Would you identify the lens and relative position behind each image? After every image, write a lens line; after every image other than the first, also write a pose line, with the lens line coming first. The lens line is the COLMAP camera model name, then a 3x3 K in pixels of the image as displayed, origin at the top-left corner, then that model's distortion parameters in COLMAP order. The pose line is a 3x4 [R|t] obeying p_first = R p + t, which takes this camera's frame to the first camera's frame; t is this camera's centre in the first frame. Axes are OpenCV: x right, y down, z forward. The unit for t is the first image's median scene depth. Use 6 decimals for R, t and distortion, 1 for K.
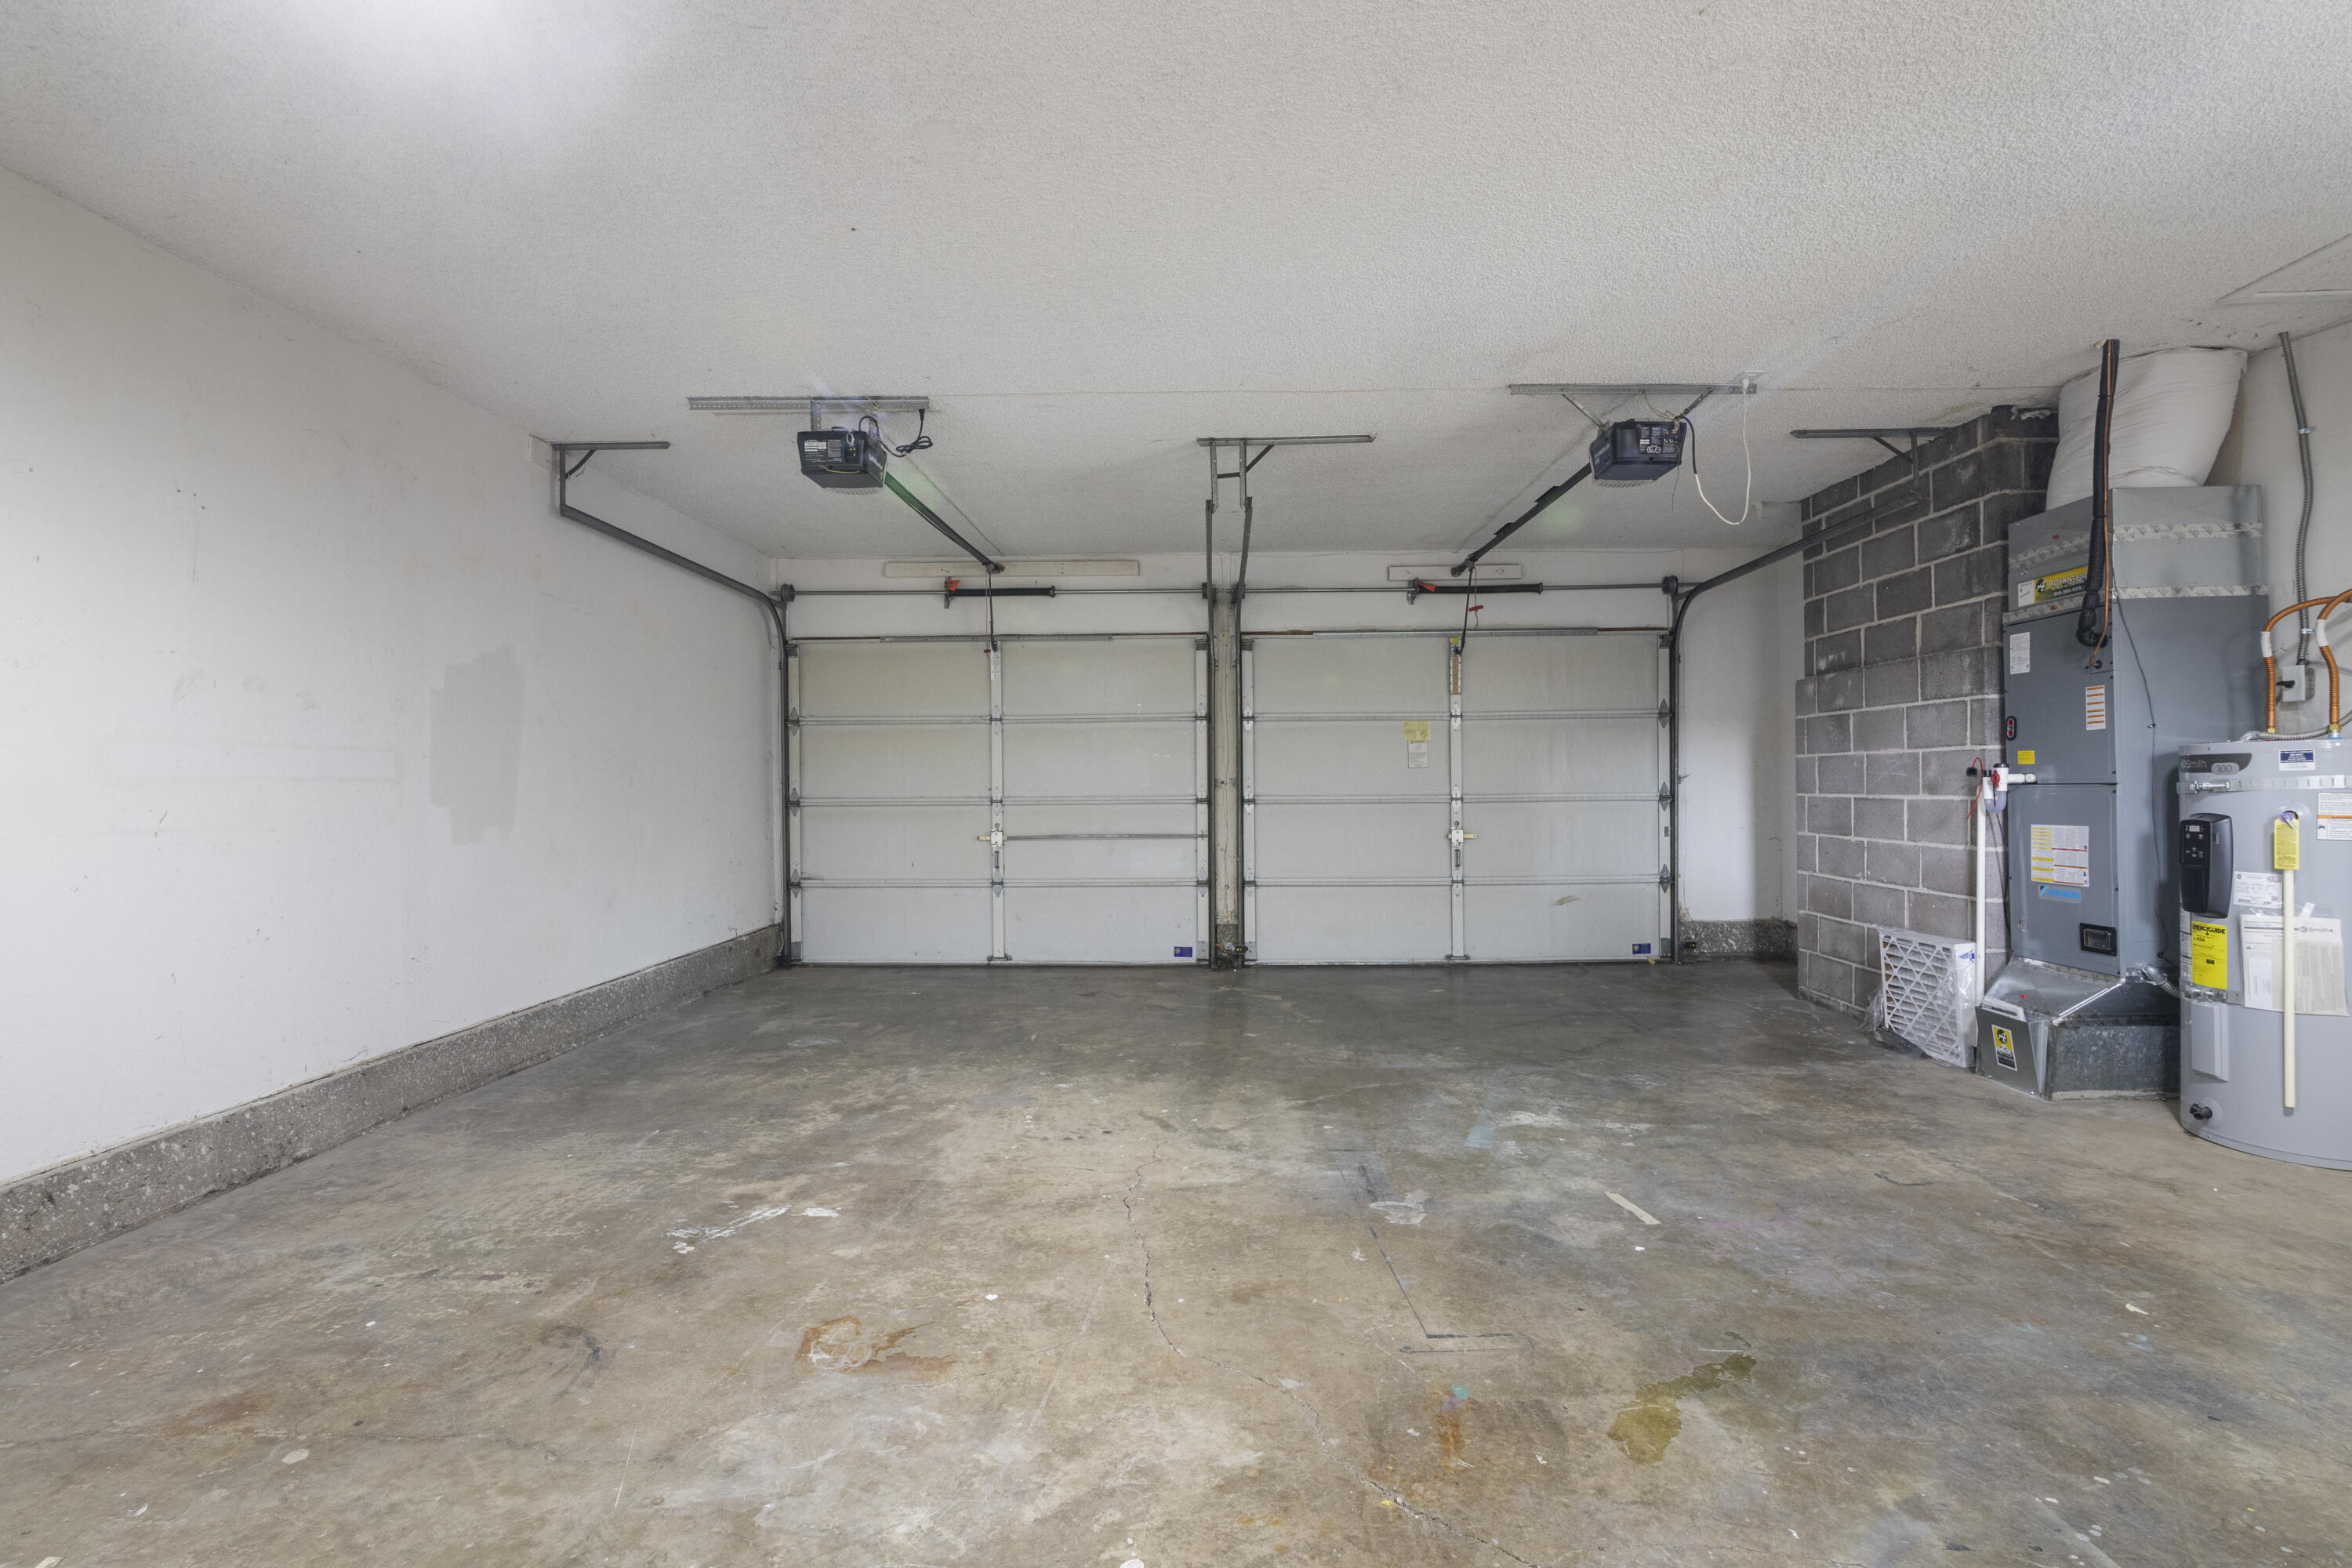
lens RADIAL K [[1091.7, 0, 1176.0], [0, 1091.7, 784.0], [0, 0, 1]] dist [-0.025210, 0.000926]
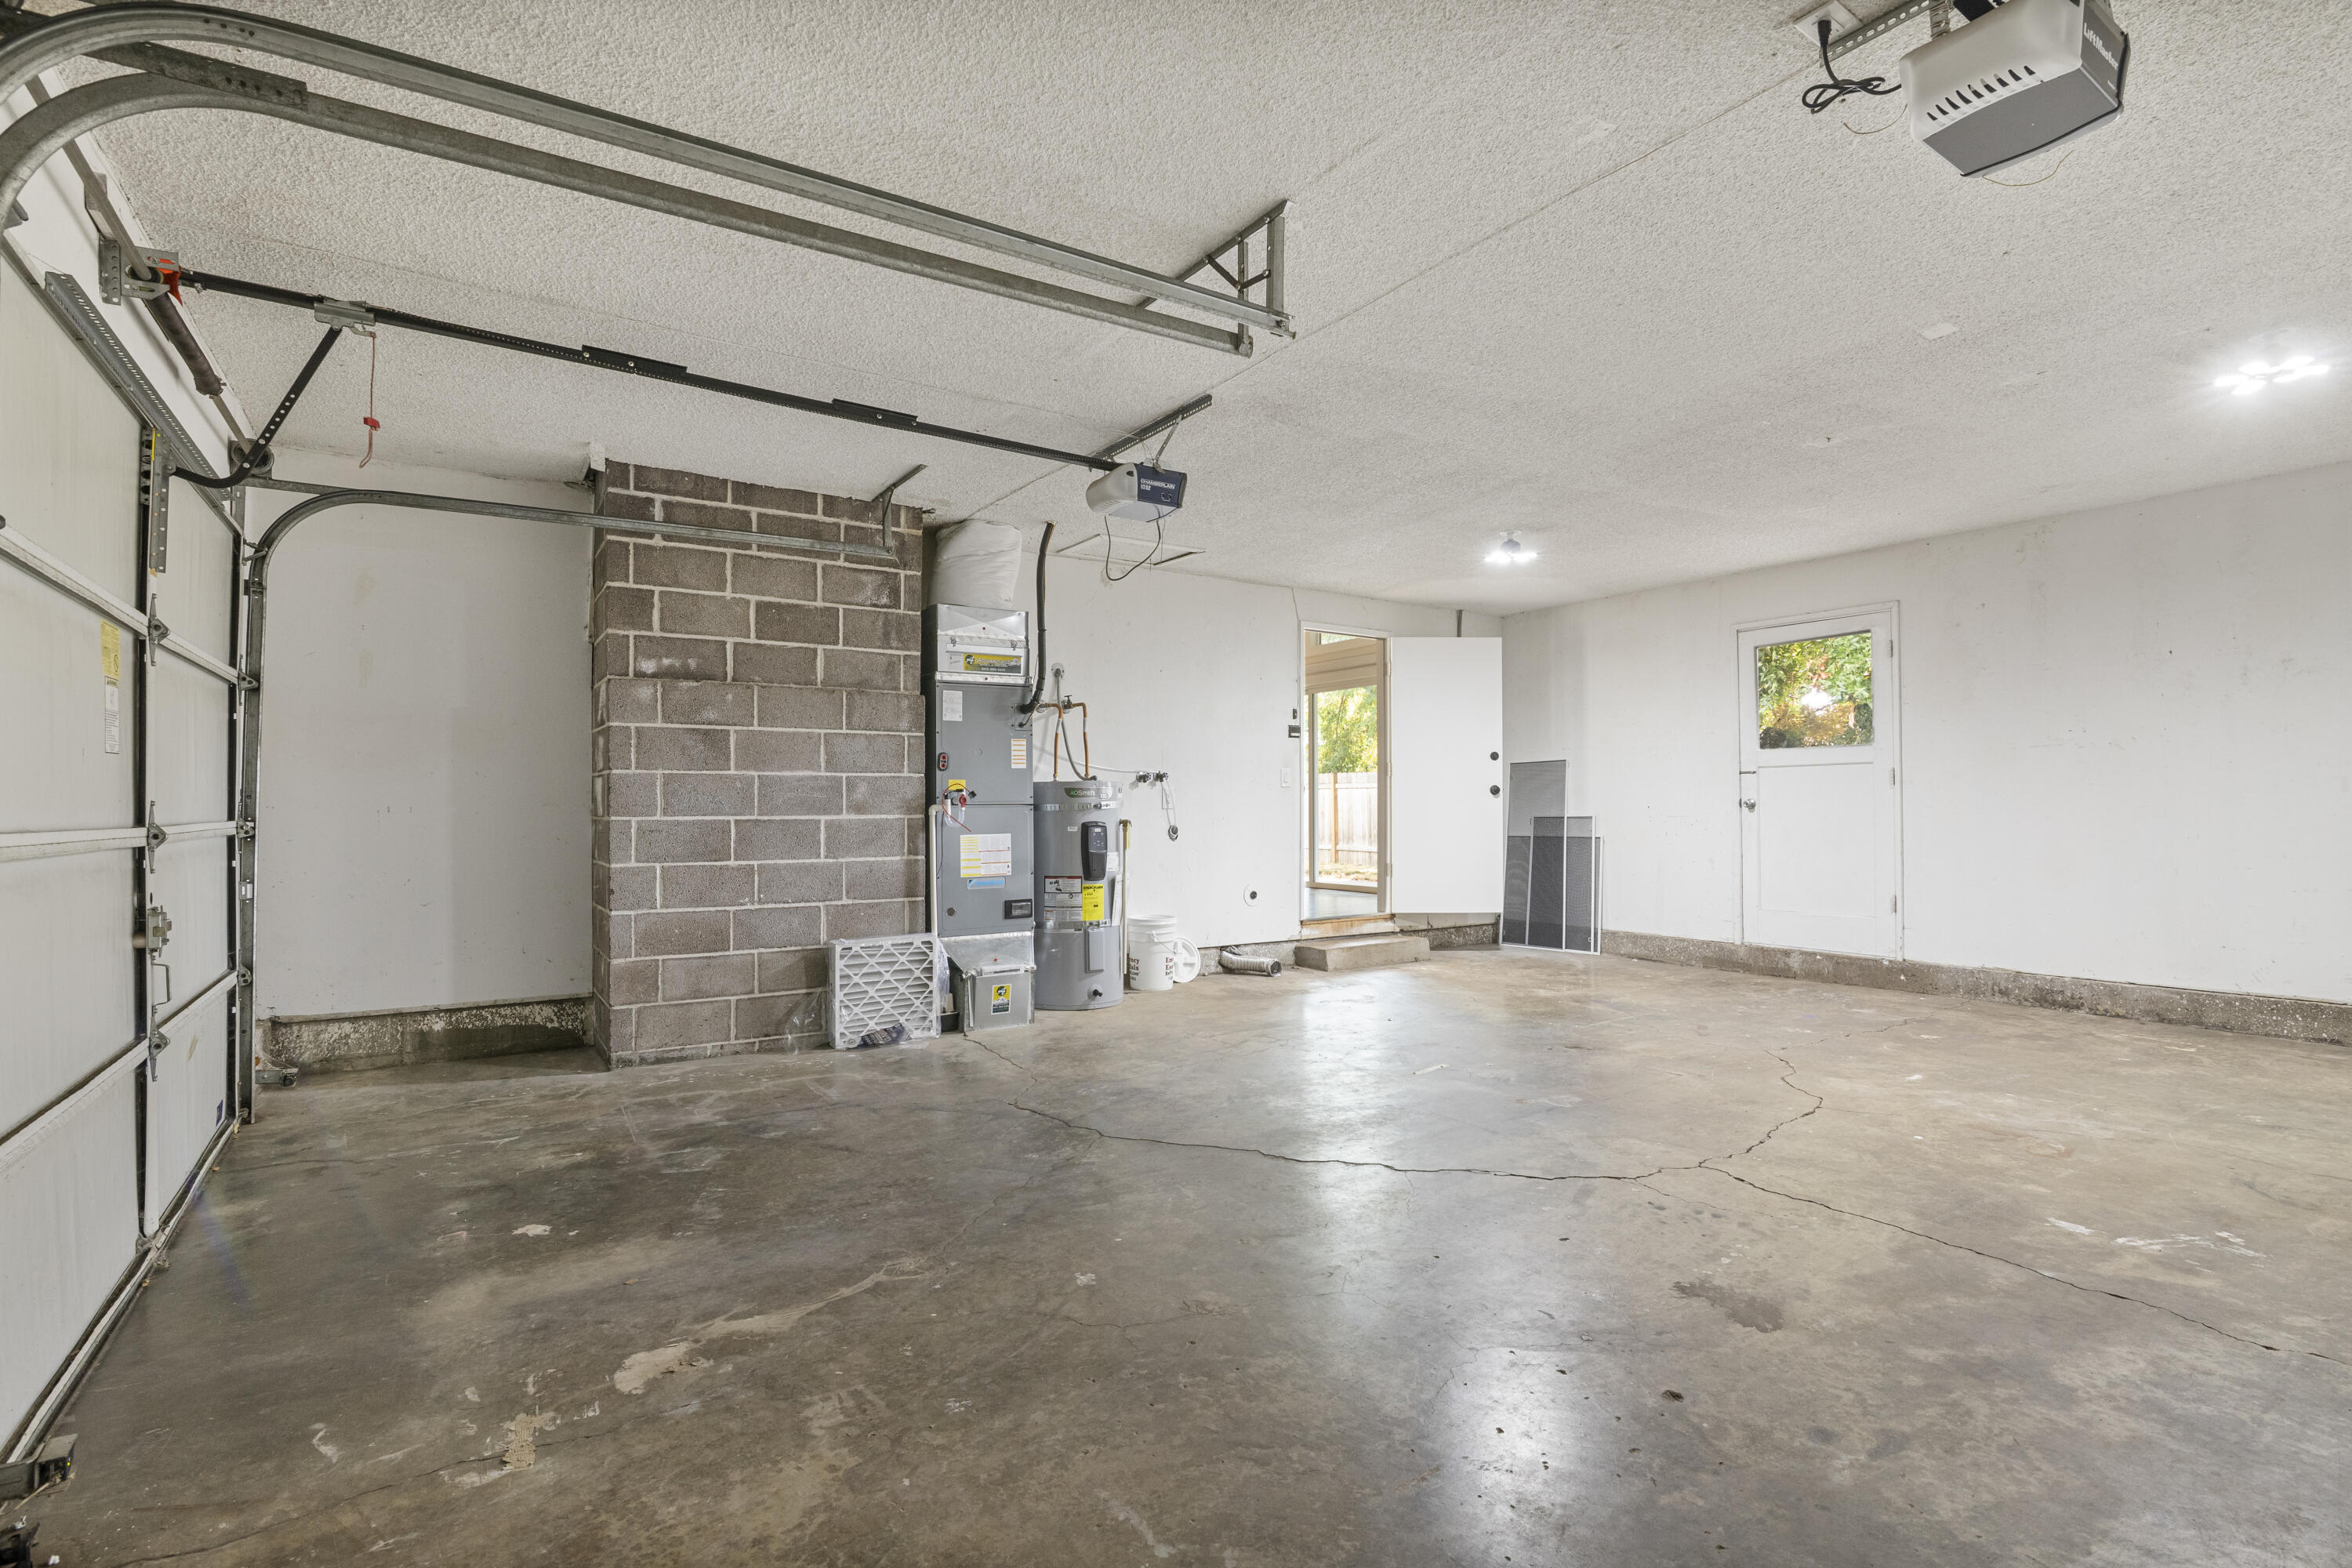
lens RADIAL K [[1091.7, 0, 1176.0], [0, 1091.7, 784.0], [0, 0, 1]] dist [-0.025210, 0.000926]
pose [[-0.571148, 0.030184, 0.820292, -0.509691], [0.009561, 0.999501, -0.030122, 0.019060], [-0.820791, -0.009361, -0.571151, 1.685519]]
